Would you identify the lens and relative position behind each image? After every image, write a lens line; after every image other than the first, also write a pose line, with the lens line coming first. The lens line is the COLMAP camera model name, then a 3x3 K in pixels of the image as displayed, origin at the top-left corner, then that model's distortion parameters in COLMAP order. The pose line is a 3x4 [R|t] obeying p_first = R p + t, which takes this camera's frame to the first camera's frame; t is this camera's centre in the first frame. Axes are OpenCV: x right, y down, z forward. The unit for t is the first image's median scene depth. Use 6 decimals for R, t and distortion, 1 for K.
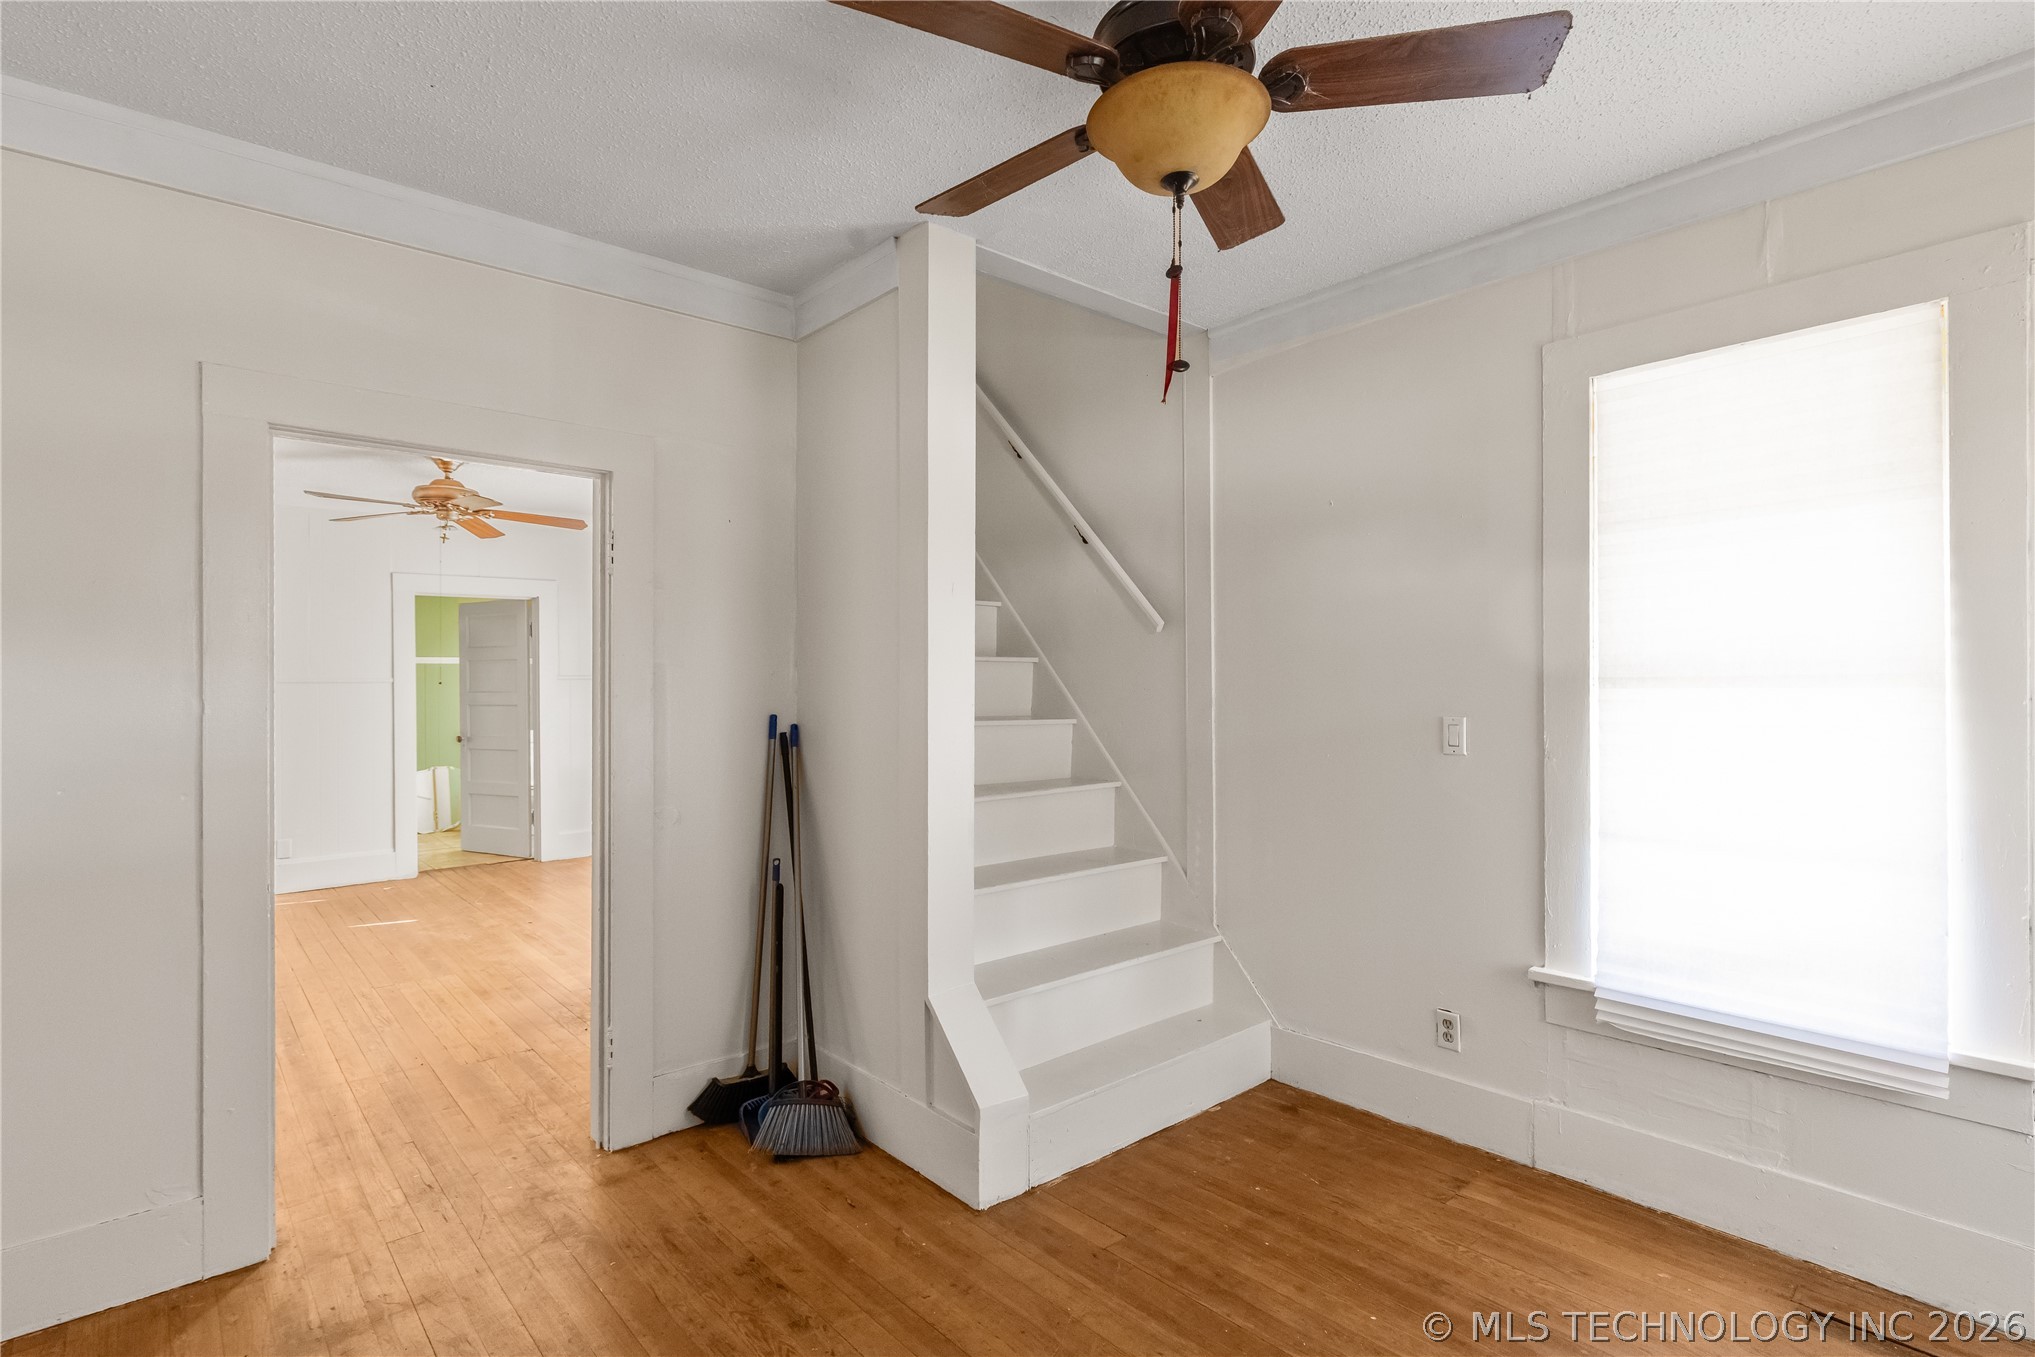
lens RADIAL K [[961.5, 0, 1003.3], [0, 961.5, 693.6], [0, 0, 1]] dist [0.004481, 0.000083]
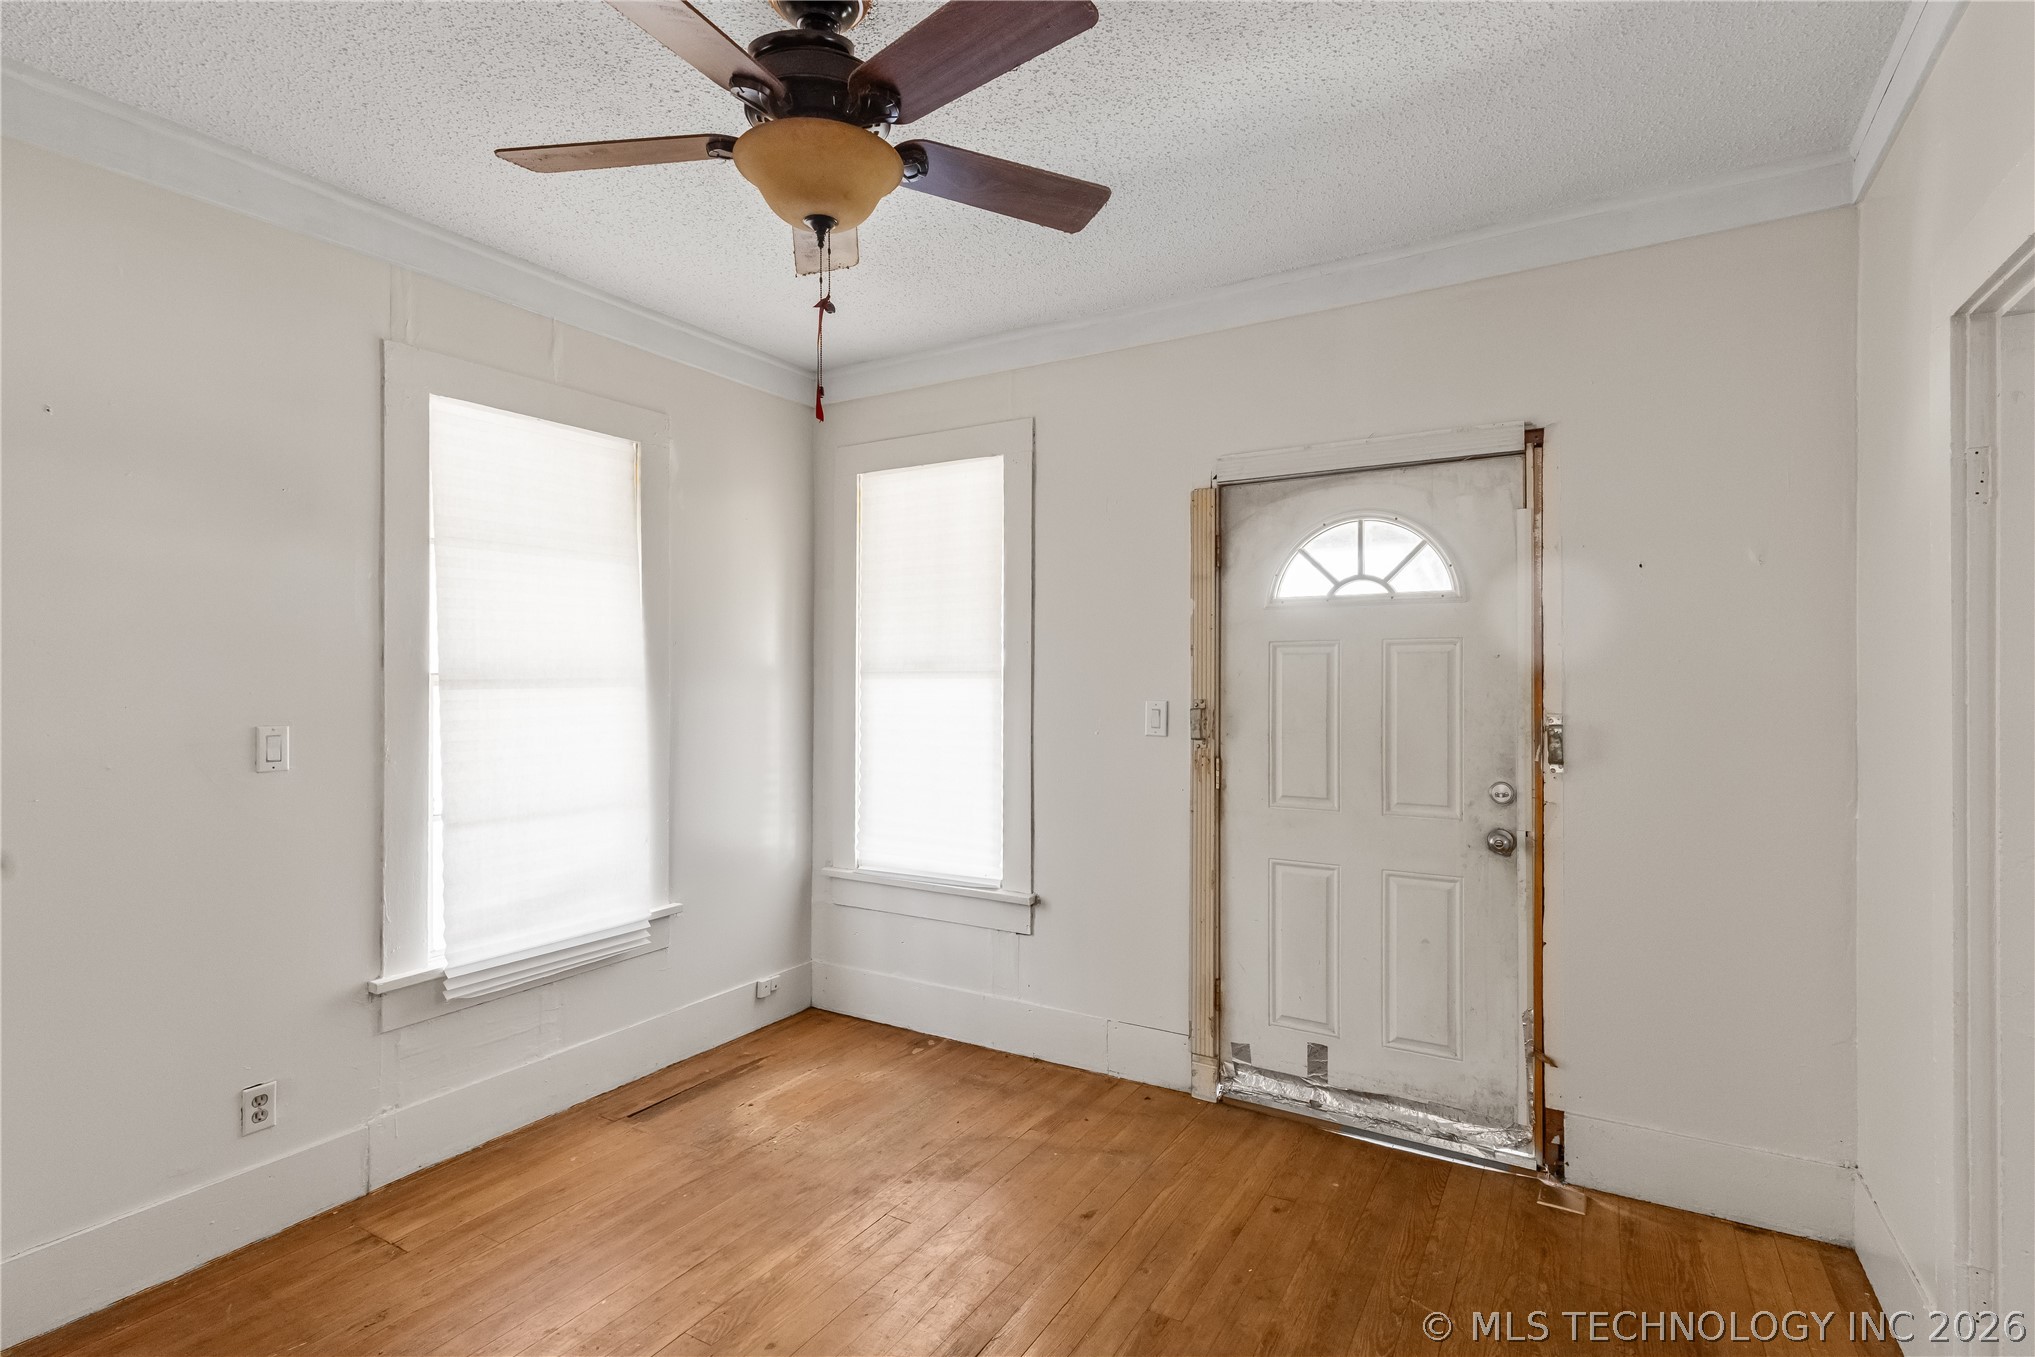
lens RADIAL K [[961.5, 0, 1024.3], [0, 961.5, 689.7], [0, 0, 1]] dist [0.004481, 0.000083]
pose [[-0.297601, -0.009662, 0.954641, -0.566998], [0.011711, 0.999837, 0.013770, -0.012428], [-0.954618, 0.015278, -0.297440, 0.677011]]
